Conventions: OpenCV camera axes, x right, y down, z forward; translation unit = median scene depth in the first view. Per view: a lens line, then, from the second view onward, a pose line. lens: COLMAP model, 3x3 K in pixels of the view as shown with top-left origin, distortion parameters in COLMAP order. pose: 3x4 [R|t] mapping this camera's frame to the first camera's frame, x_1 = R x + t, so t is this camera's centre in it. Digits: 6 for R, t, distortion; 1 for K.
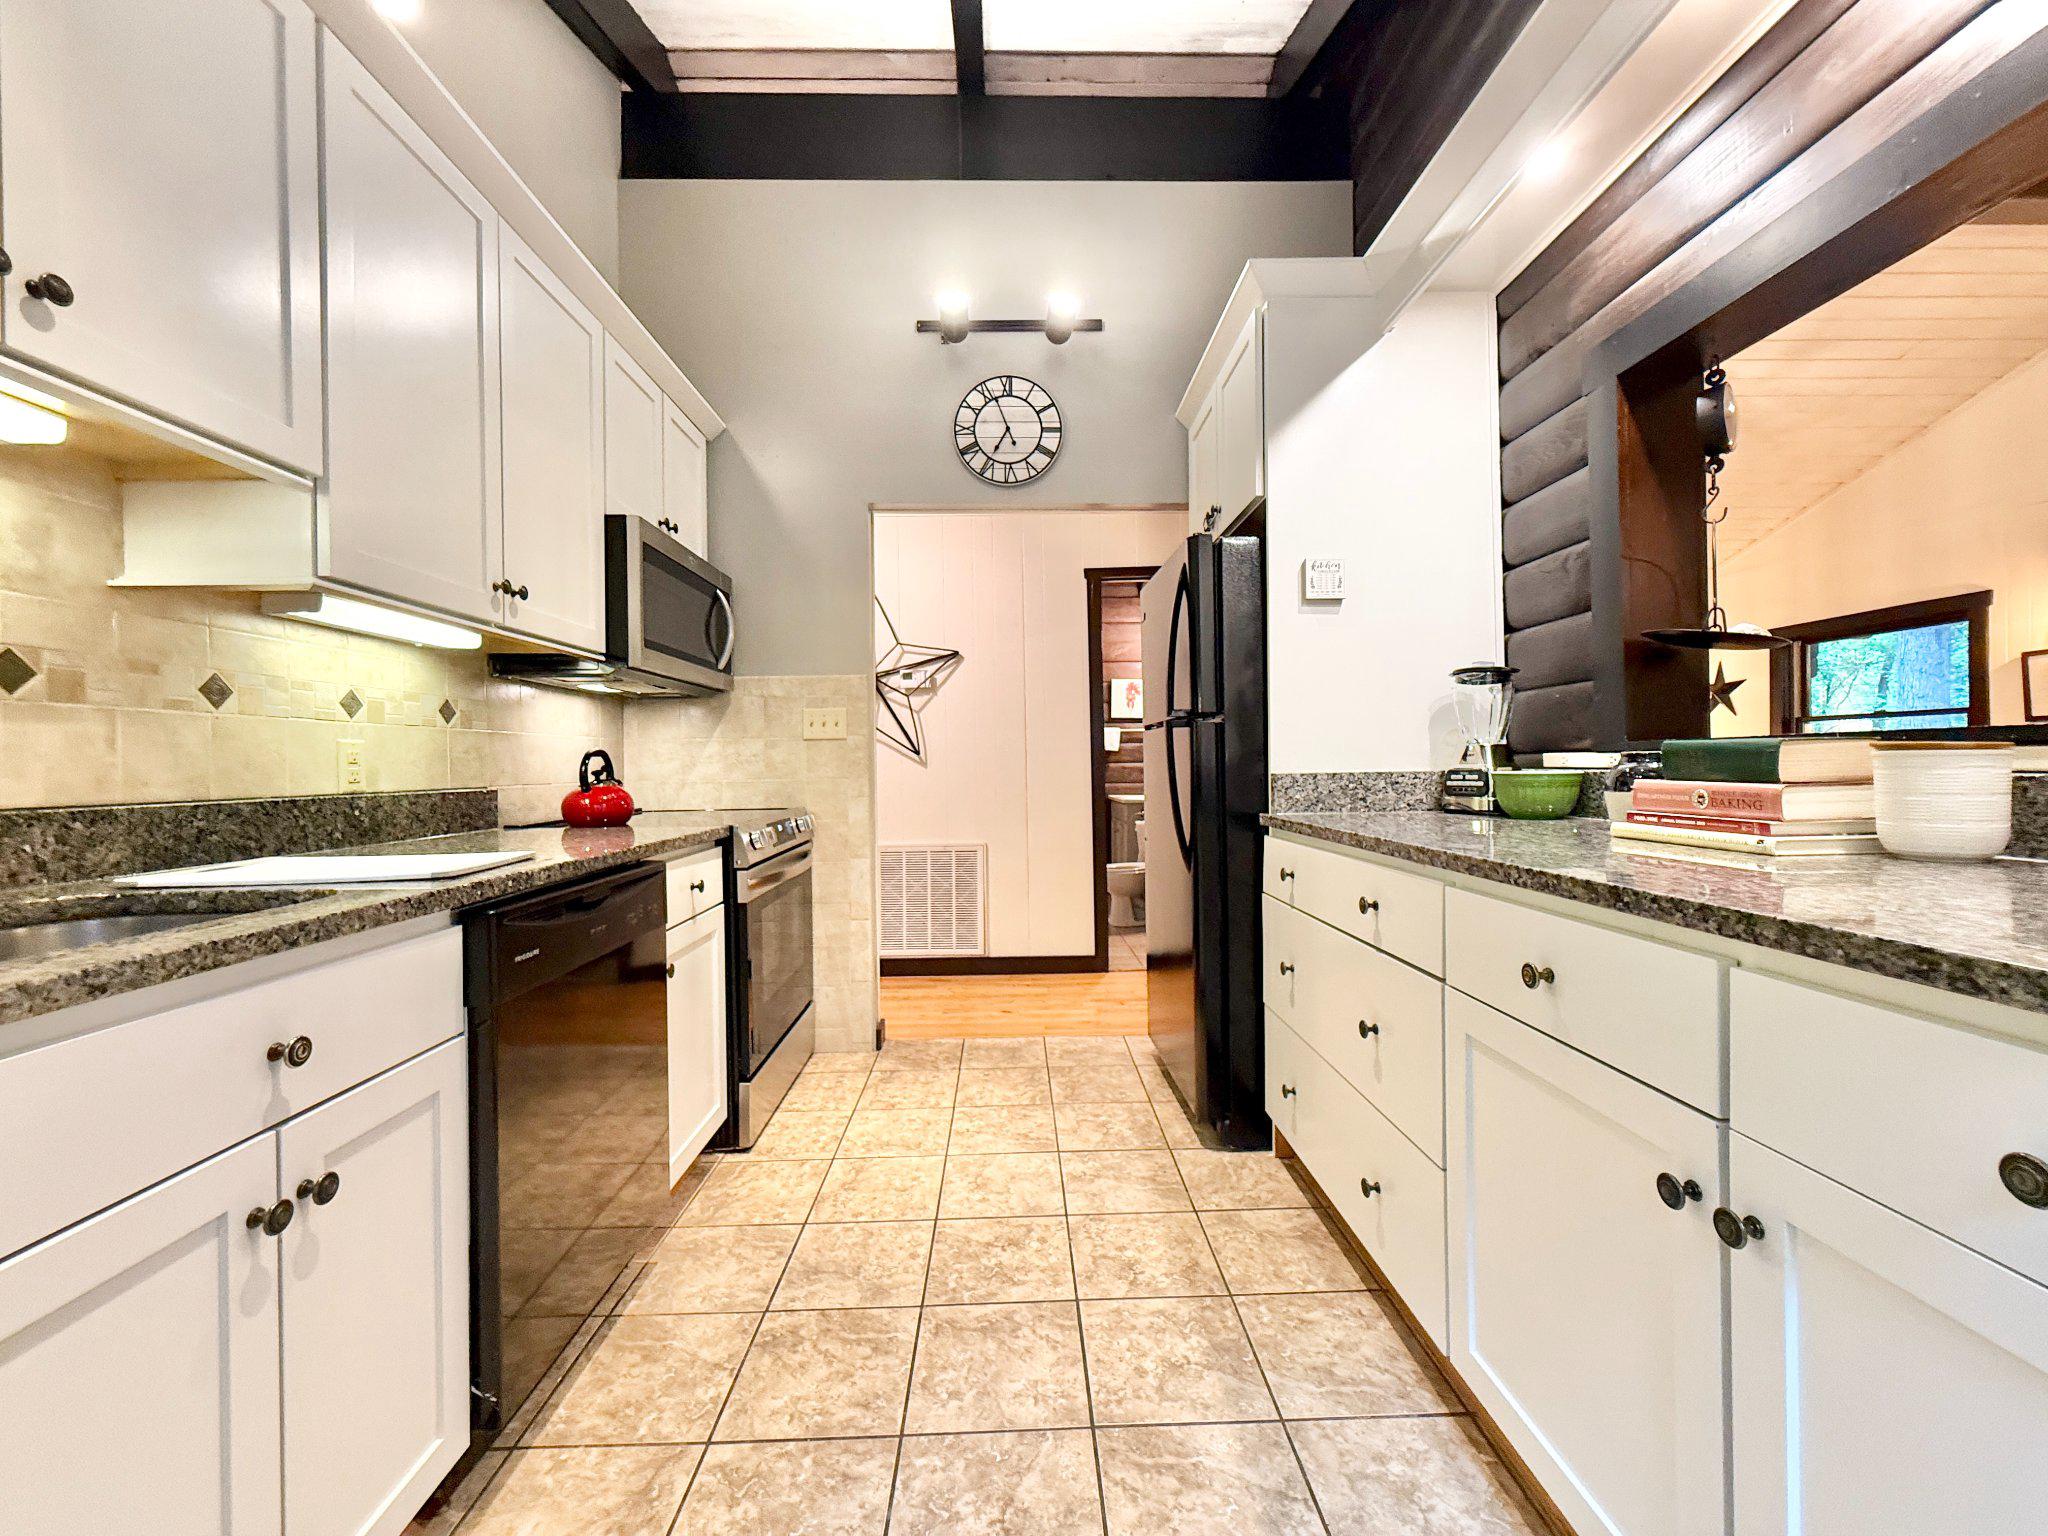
lens RADIAL K [[817.1, 0, 1024.0], [0, 817.1, 768.0], [0, 0, 1]] dist [0.002943, 0.000797]
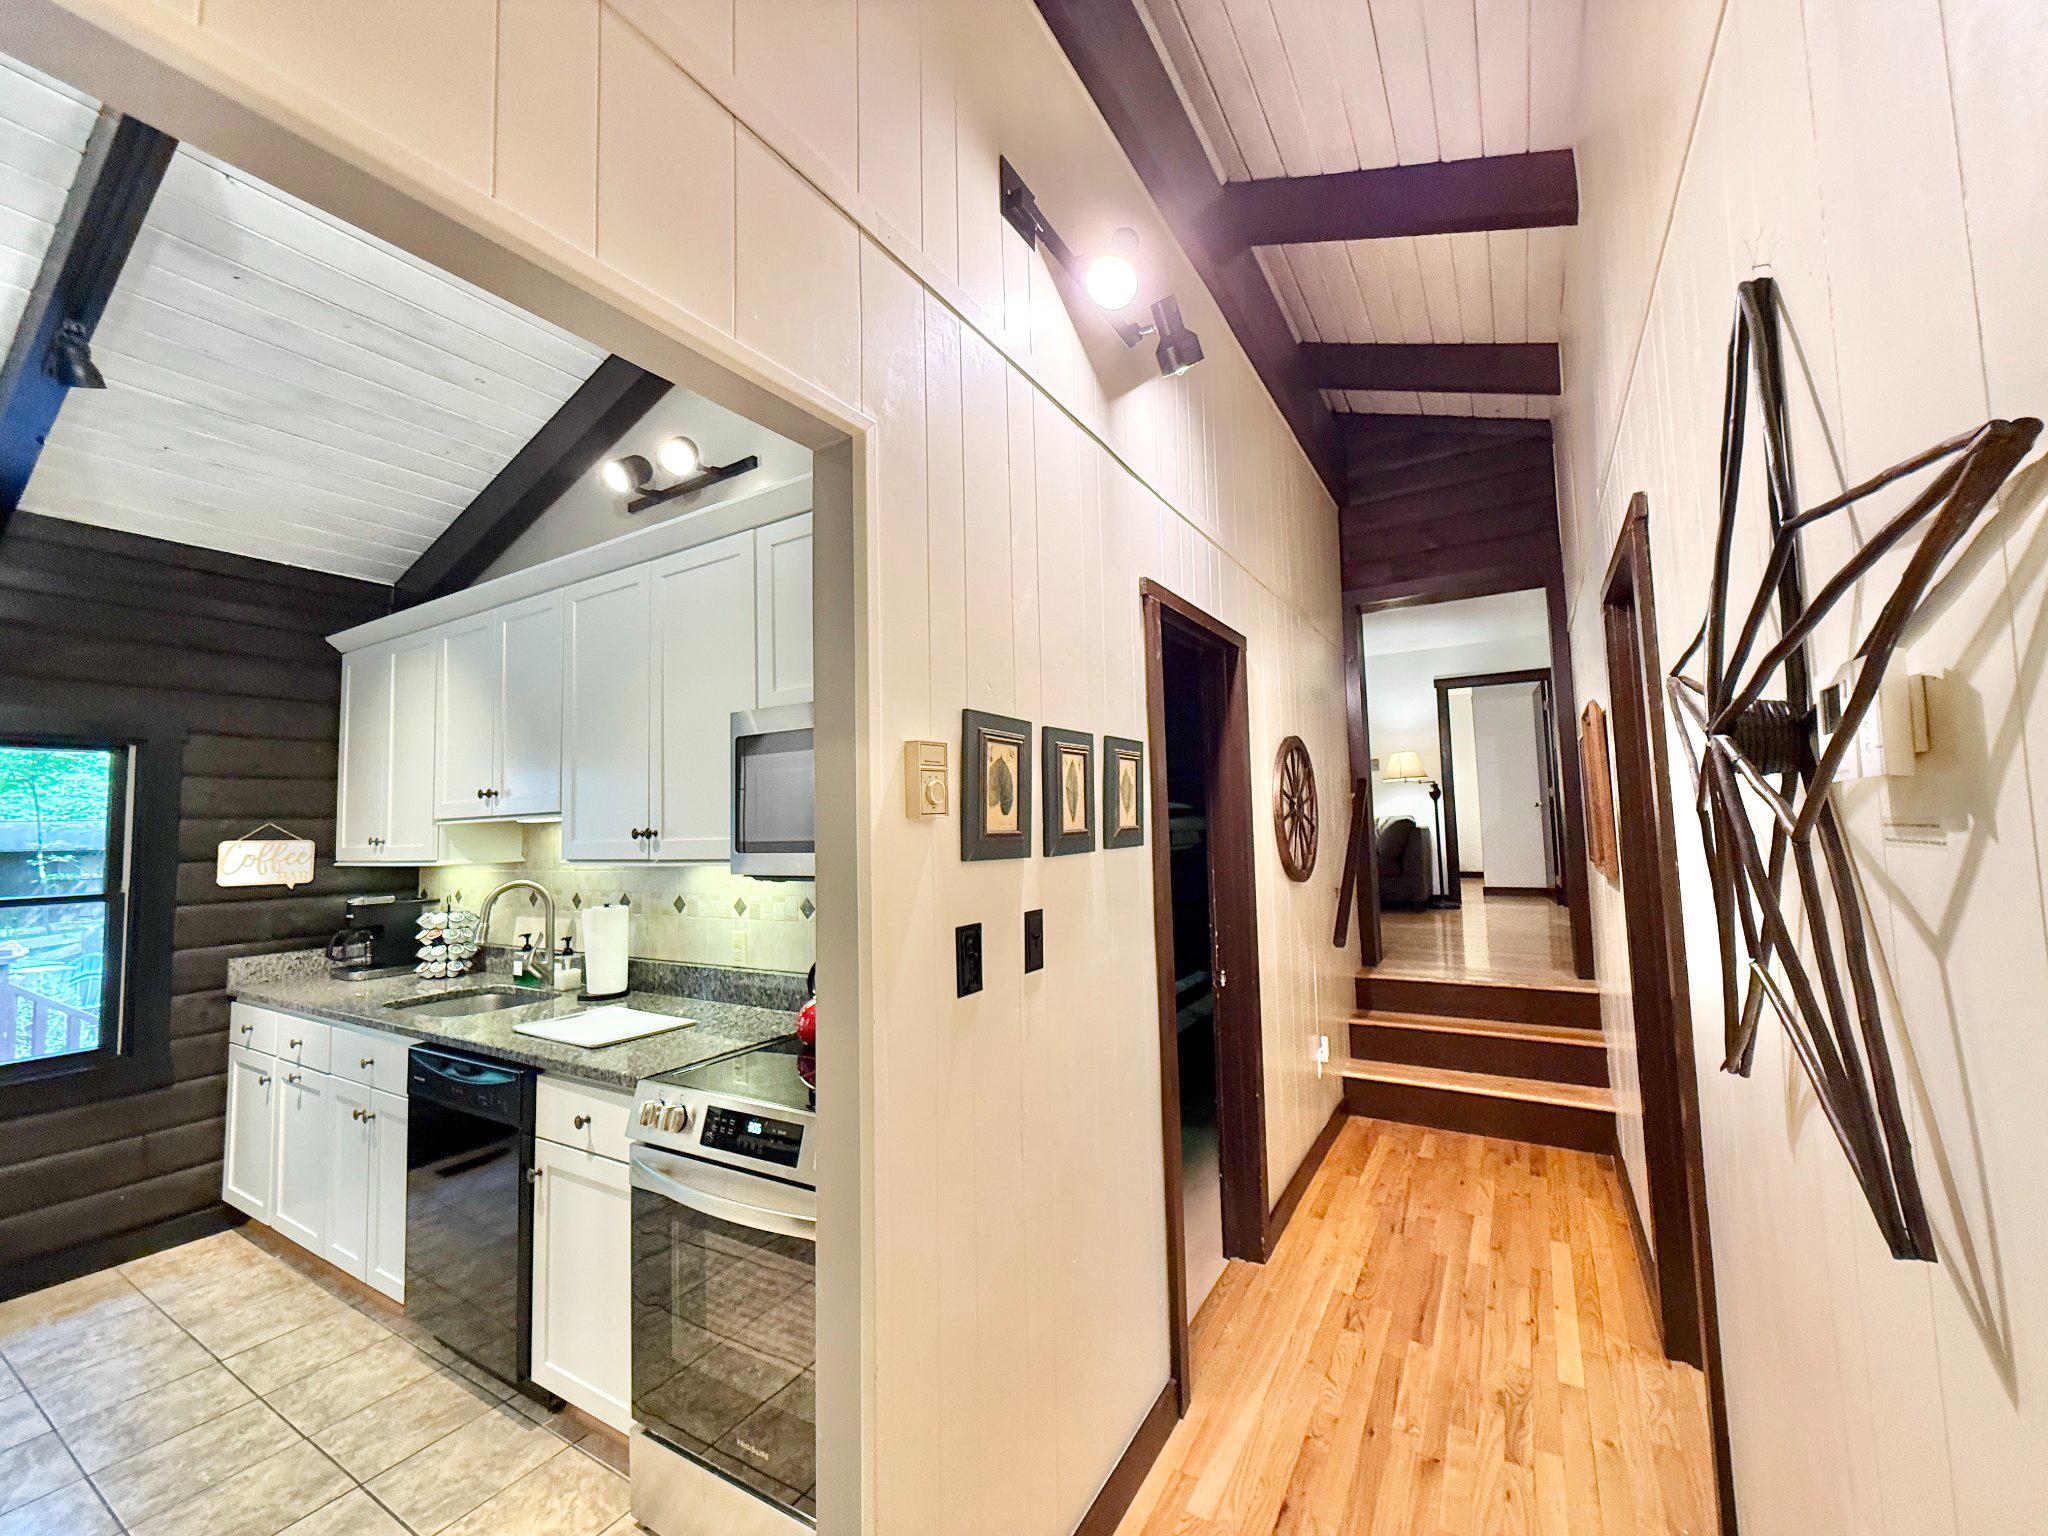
lens RADIAL K [[817.1, 0, 1024.0], [0, 817.1, 768.0], [0, 0, 1]] dist [0.002943, 0.000797]
pose [[-0.536207, -0.035652, -0.843333, 0.212734], [0.027518, 0.997838, -0.059681, -0.272329], [0.843638, -0.055208, -0.534067, 2.684116]]
